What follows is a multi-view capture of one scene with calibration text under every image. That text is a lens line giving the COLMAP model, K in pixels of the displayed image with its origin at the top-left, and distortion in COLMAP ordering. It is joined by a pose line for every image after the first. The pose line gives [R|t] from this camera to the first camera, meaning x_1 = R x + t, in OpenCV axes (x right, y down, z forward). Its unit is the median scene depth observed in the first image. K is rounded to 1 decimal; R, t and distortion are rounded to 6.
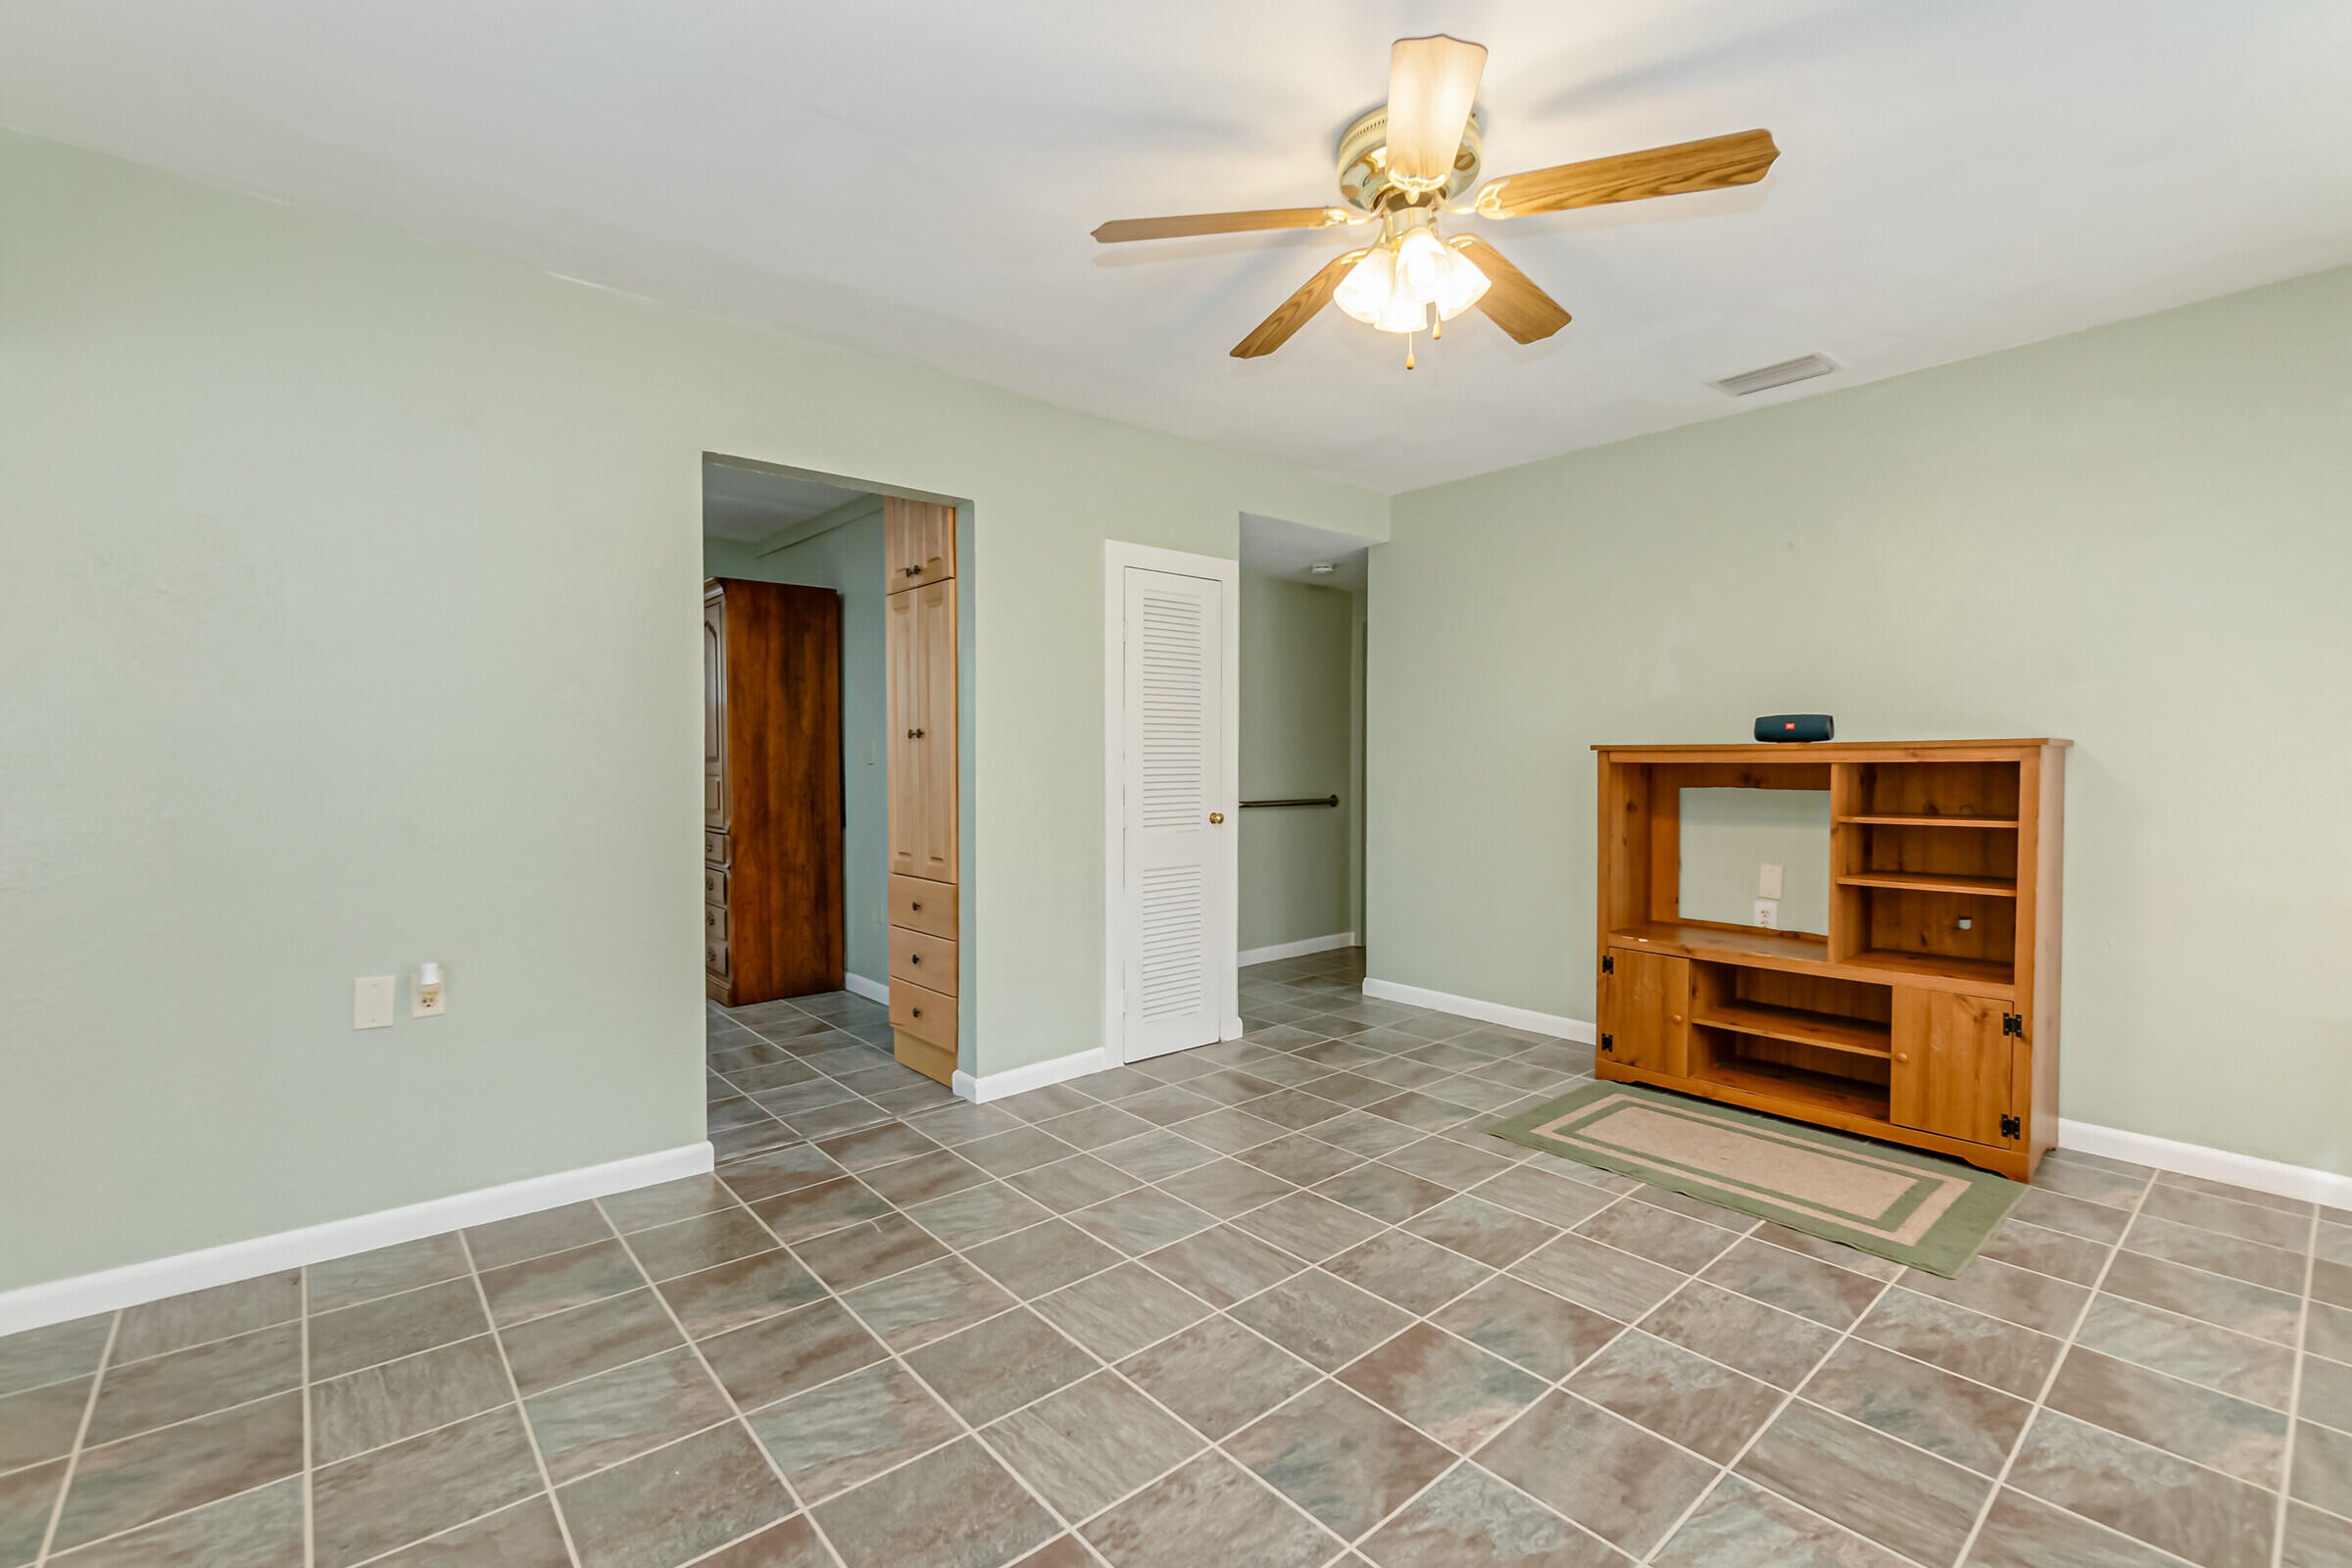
lens RADIAL K [[1031.0, 0, 1172.4], [0, 1031.0, 774.8], [0, 0, 1]] dist [-0.002420, 0.000755]
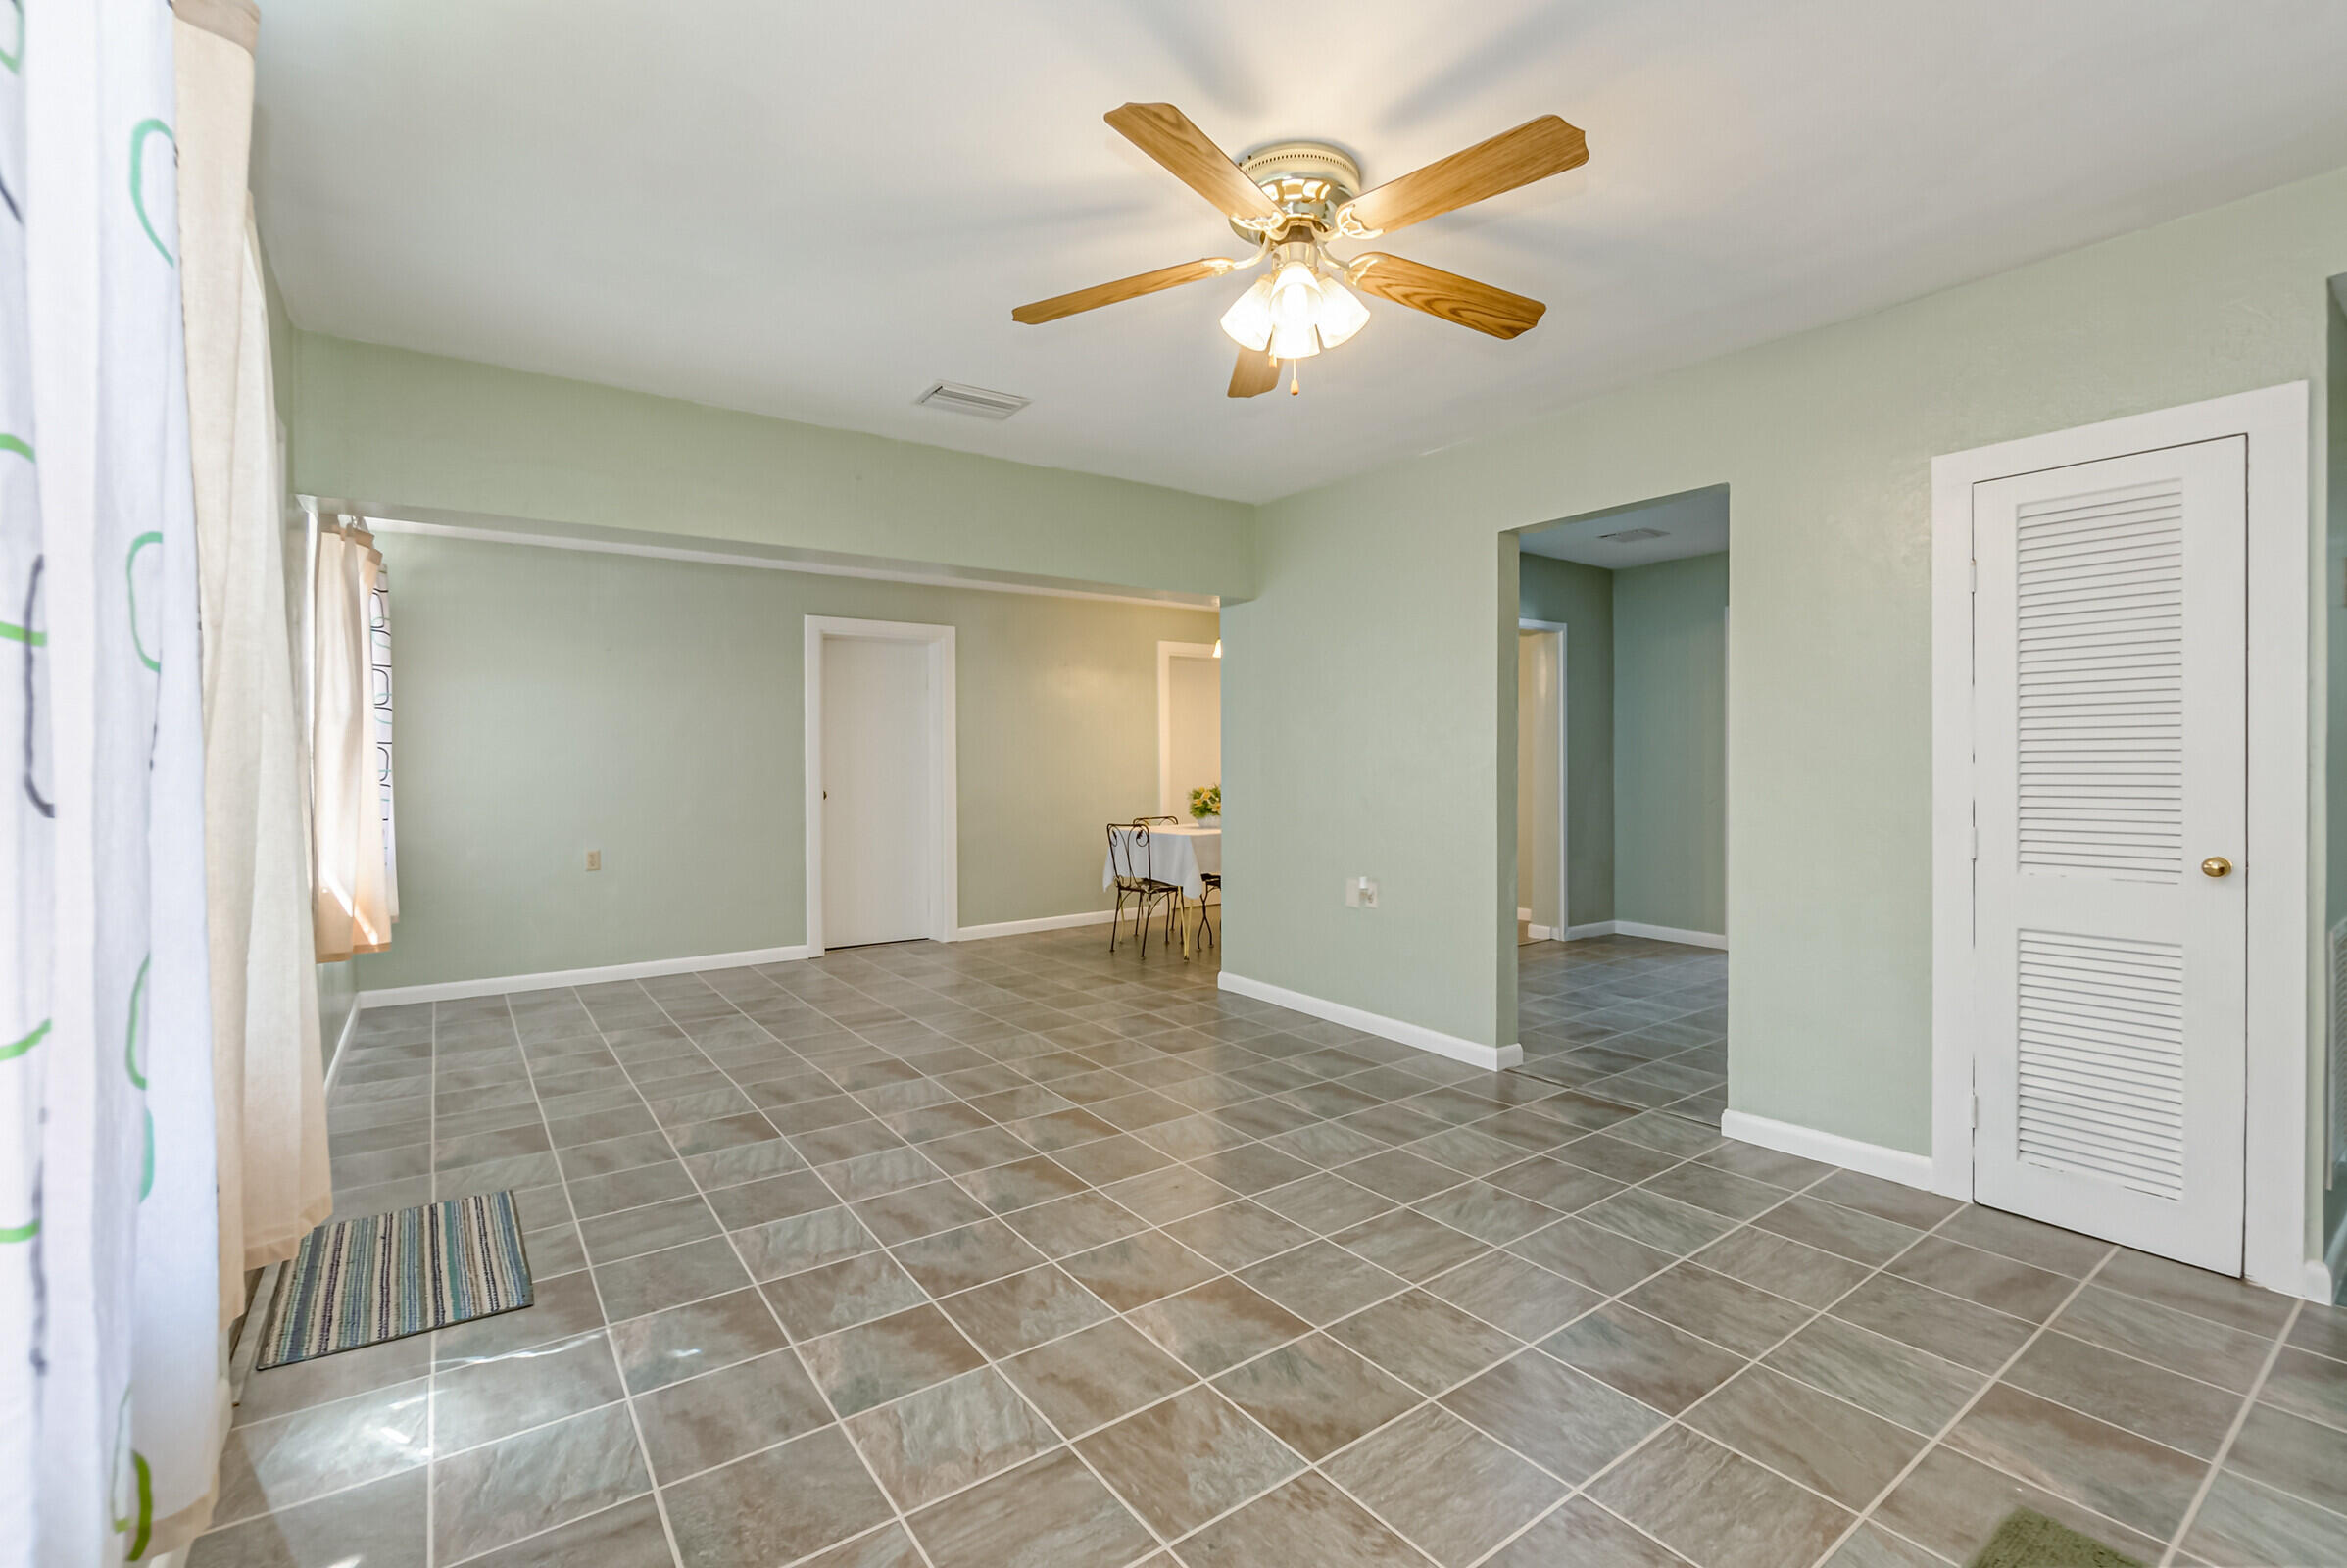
lens RADIAL K [[1025.7, 0, 1171.4], [0, 1025.7, 780.3], [0, 0, 1]] dist [0.001497, 0.000156]
pose [[-0.087720, 0.018593, -0.995972, 1.016478], [-0.007661, 0.999784, 0.019339, -0.017823], [0.996116, 0.009327, -0.087558, 0.773160]]
